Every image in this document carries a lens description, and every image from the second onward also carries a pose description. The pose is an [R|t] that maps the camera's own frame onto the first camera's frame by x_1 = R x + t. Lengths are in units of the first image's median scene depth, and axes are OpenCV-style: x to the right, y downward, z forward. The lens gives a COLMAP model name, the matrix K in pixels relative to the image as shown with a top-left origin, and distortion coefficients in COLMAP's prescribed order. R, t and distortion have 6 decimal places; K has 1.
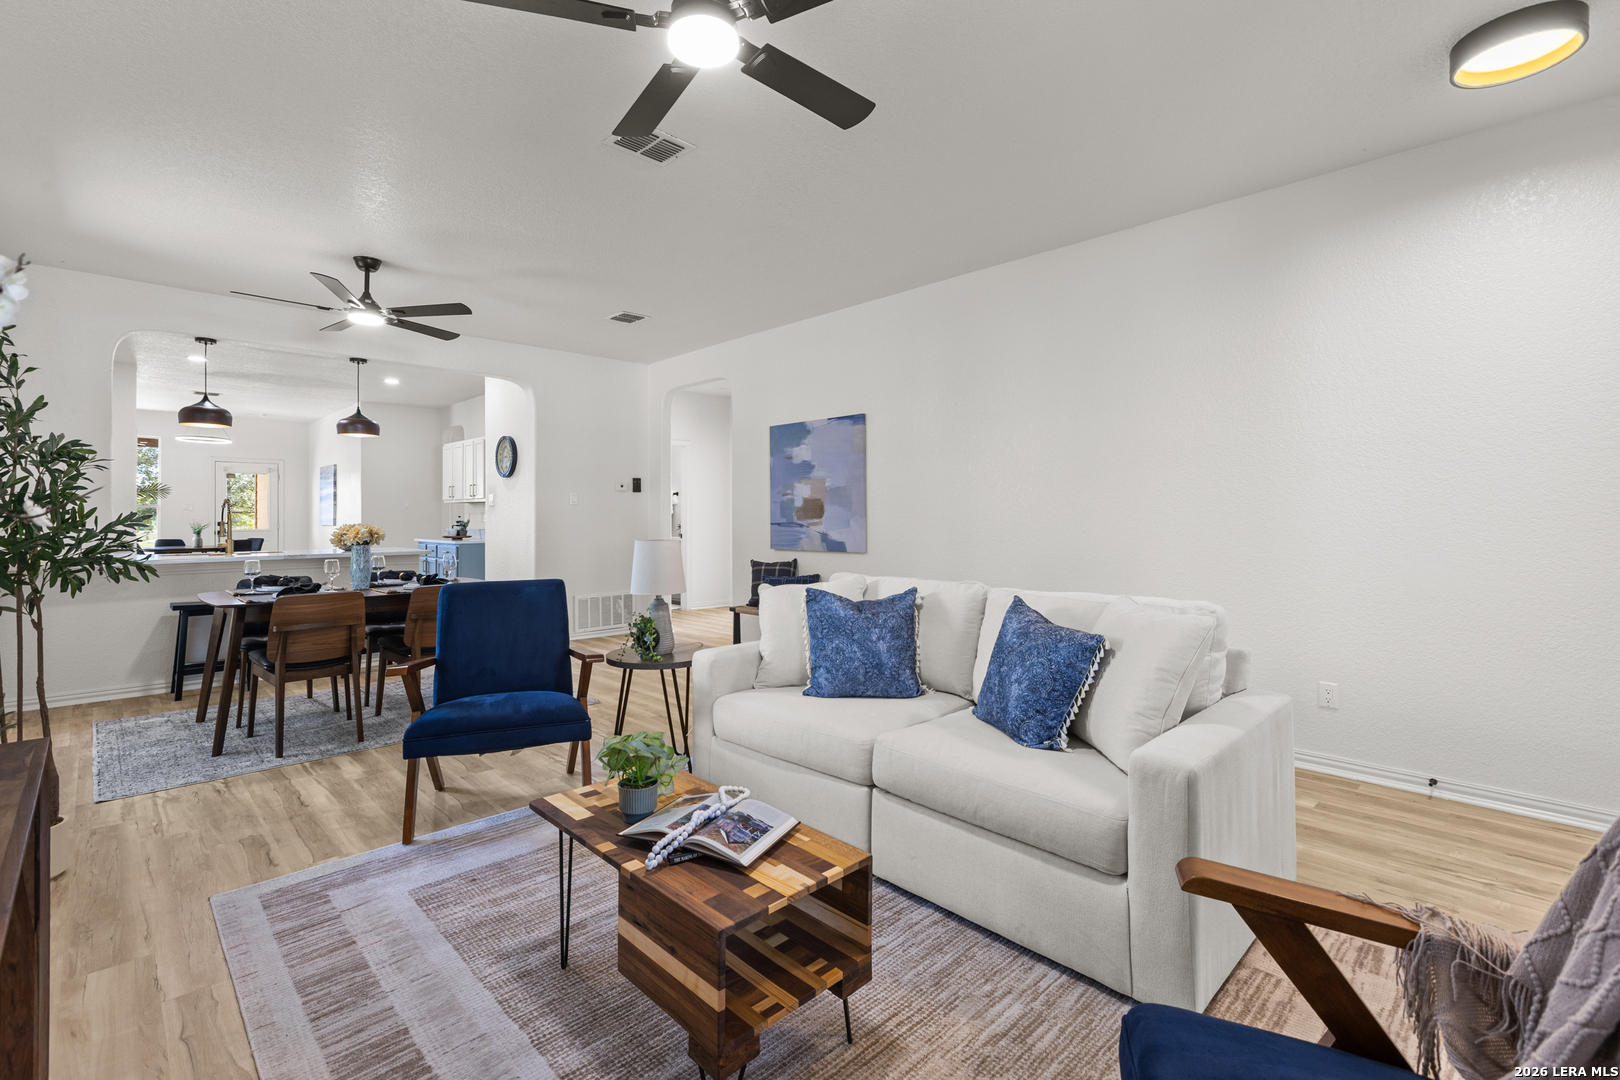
lens RADIAL K [[729.5, 0, 784.1], [0, 729.5, 514.5], [0, 0, 1]] dist [-0.000095, -0.000404]
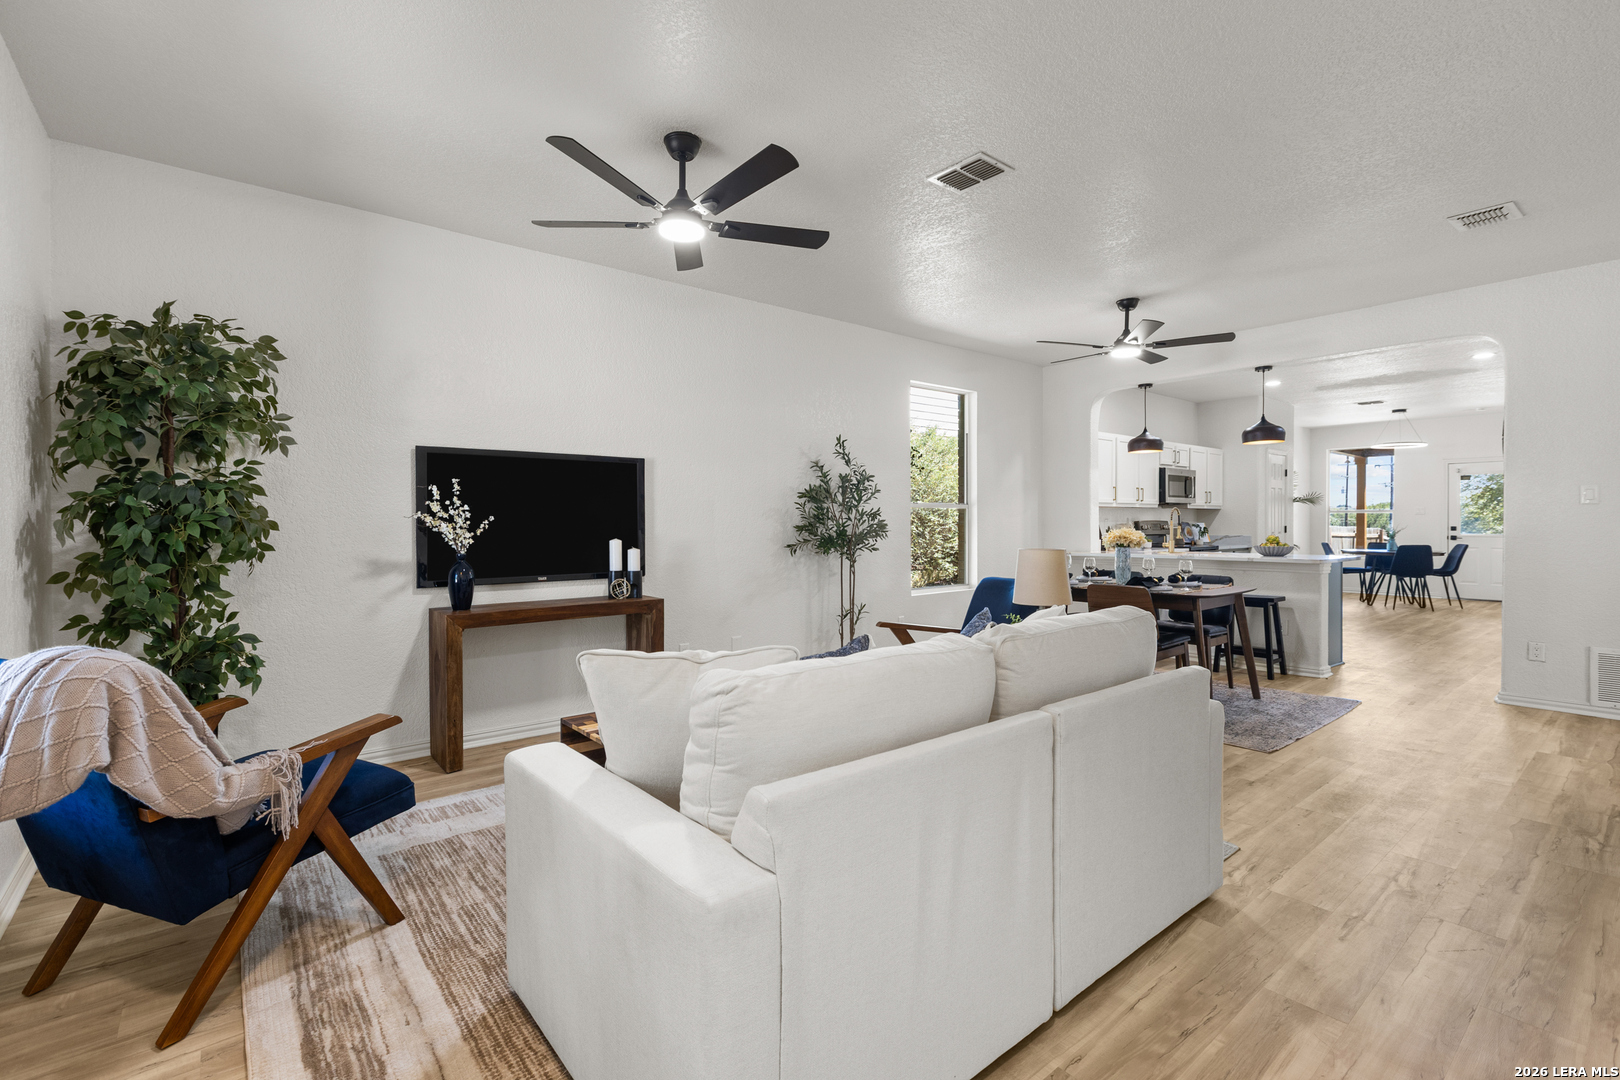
lens RADIAL K [[726.7, 0, 804.1], [0, 726.7, 527.6], [0, 0, 1]] dist [0.007462, -0.000457]
pose [[-0.065689, 0.008509, -0.997804, 0.499959], [0.004456, 0.999956, 0.008234, -0.002509], [0.997830, -0.003905, -0.065724, 0.464389]]
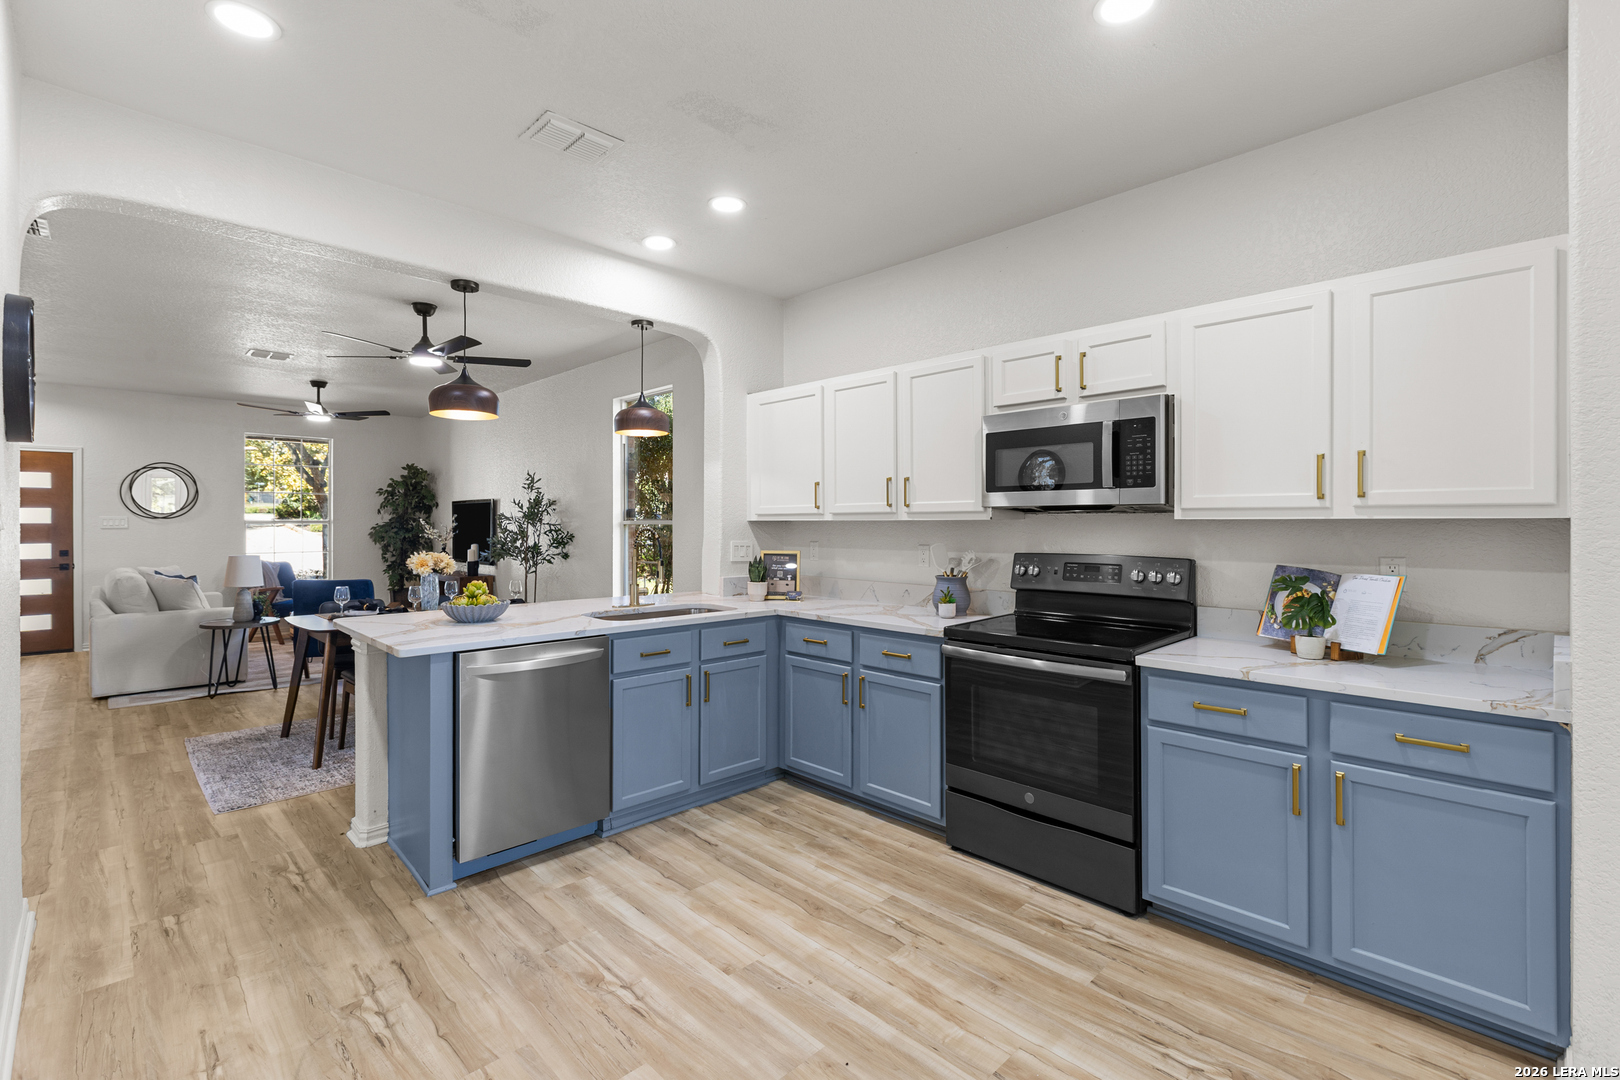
lens RADIAL K [[725.7, 0, 792.3], [0, 725.7, 522.3], [0, 0, 1]] dist [0.000453, -0.000814]
pose [[-0.999933, -0.000039, -0.011605, -0.884894], [-0.000019, 0.999998, -0.001750, -0.025132], [0.011605, -0.001750, -0.999931, 1.679121]]
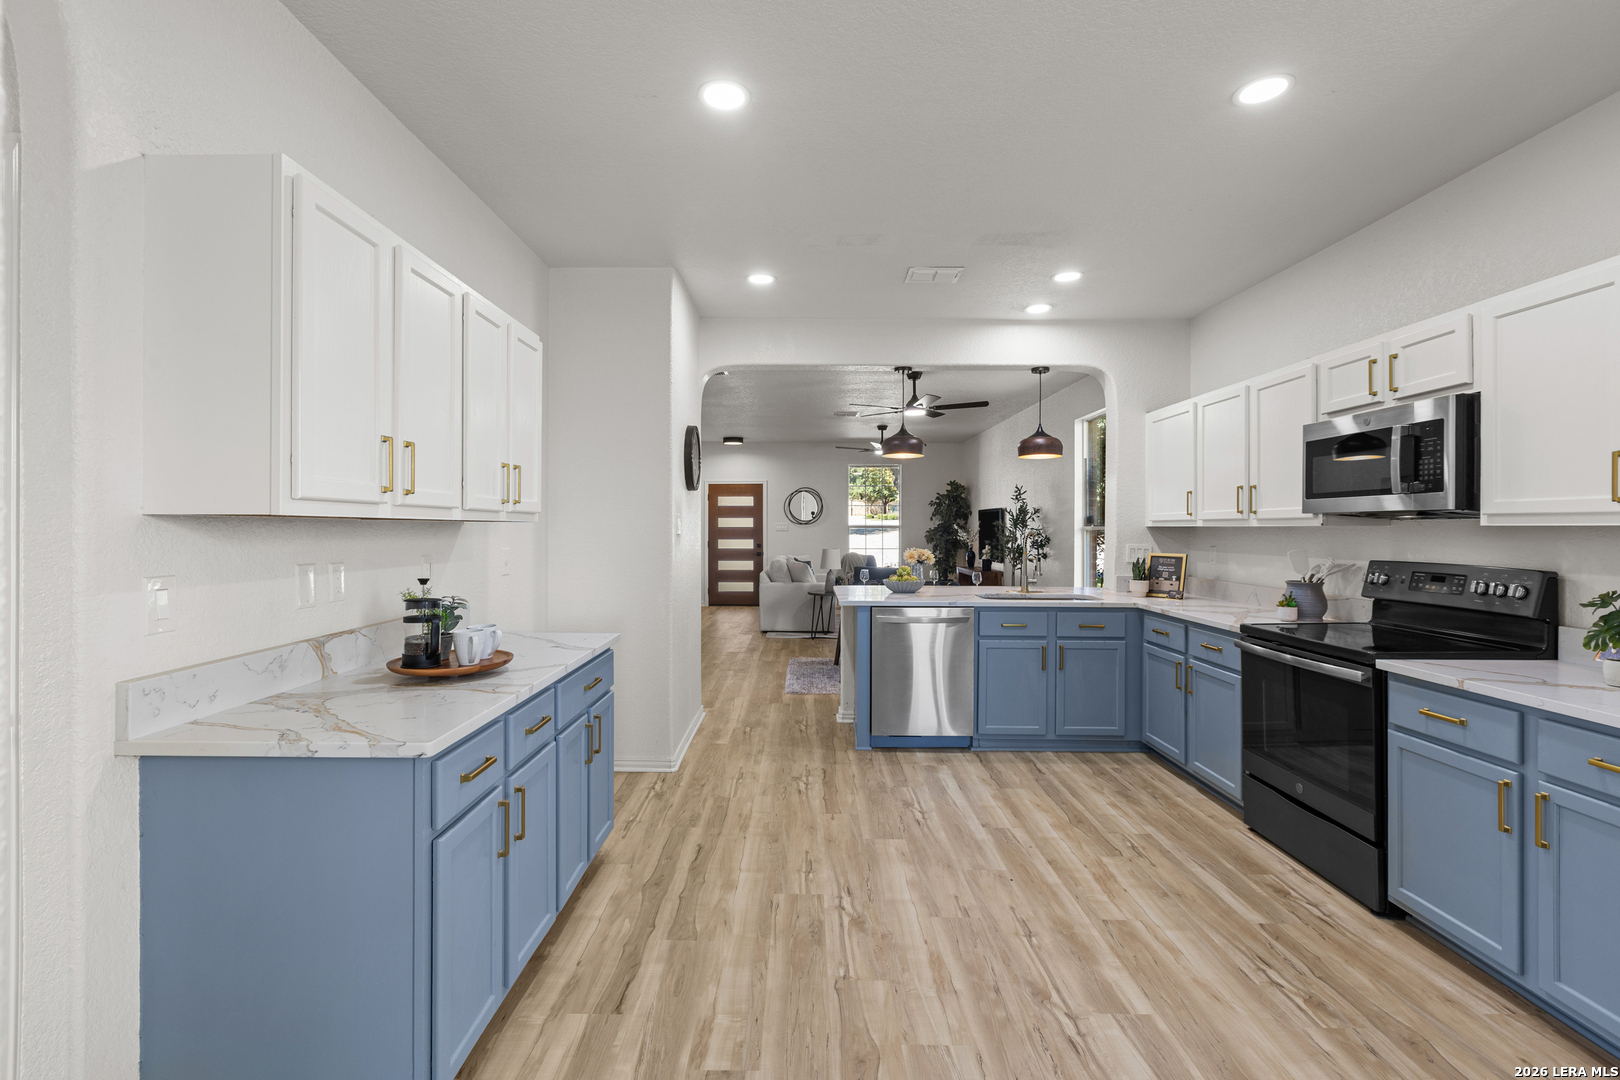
lens RADIAL K [[719.9, 0, 791.4], [0, 719.9, 528.0], [0, 0, 1]] dist [0.000613, -0.000182]
pose [[-0.715683, -0.003244, 0.698418, -1.150888], [-0.003935, 0.999992, 0.000612, -0.025146], [-0.698415, -0.002311, -0.715690, 1.815491]]
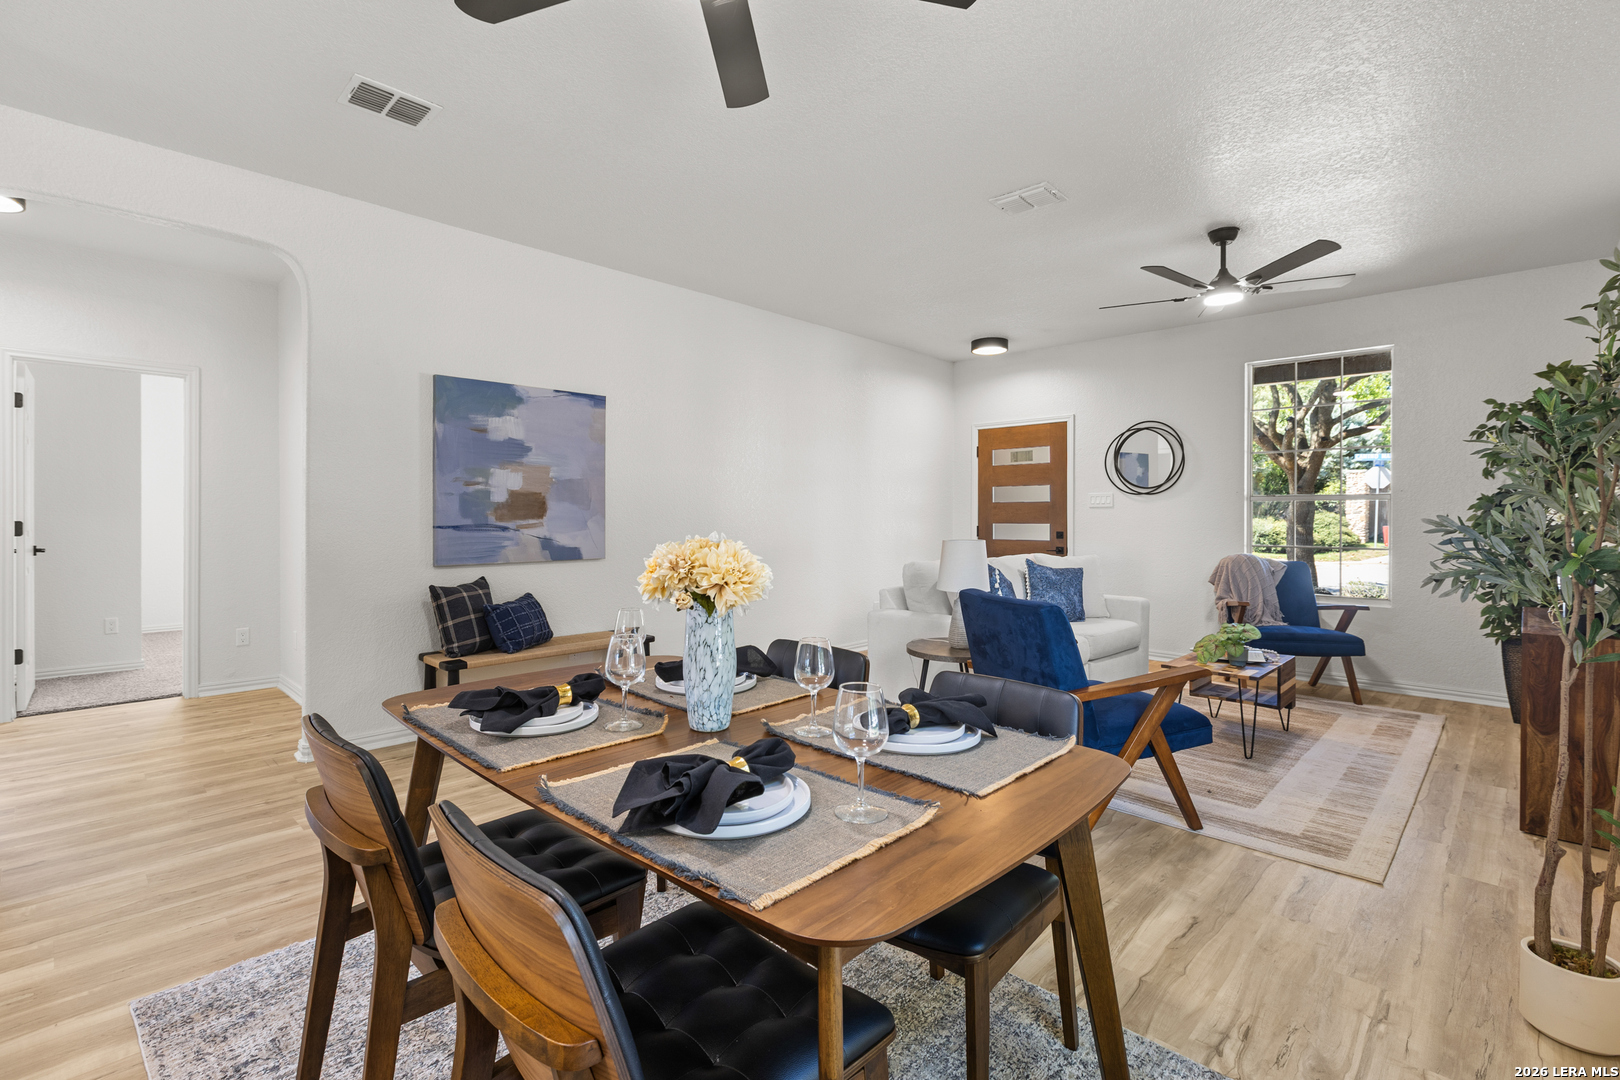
lens RADIAL K [[742.0, 0, 801.6], [0, 742.0, 521.8], [0, 0, 1]] dist [0.002248, -0.001004]
pose [[-0.043311, -0.008445, 0.999026, -0.756048], [-0.006197, 0.999947, 0.008184, 0.000679], [-0.999042, -0.005837, -0.043361, 0.783924]]
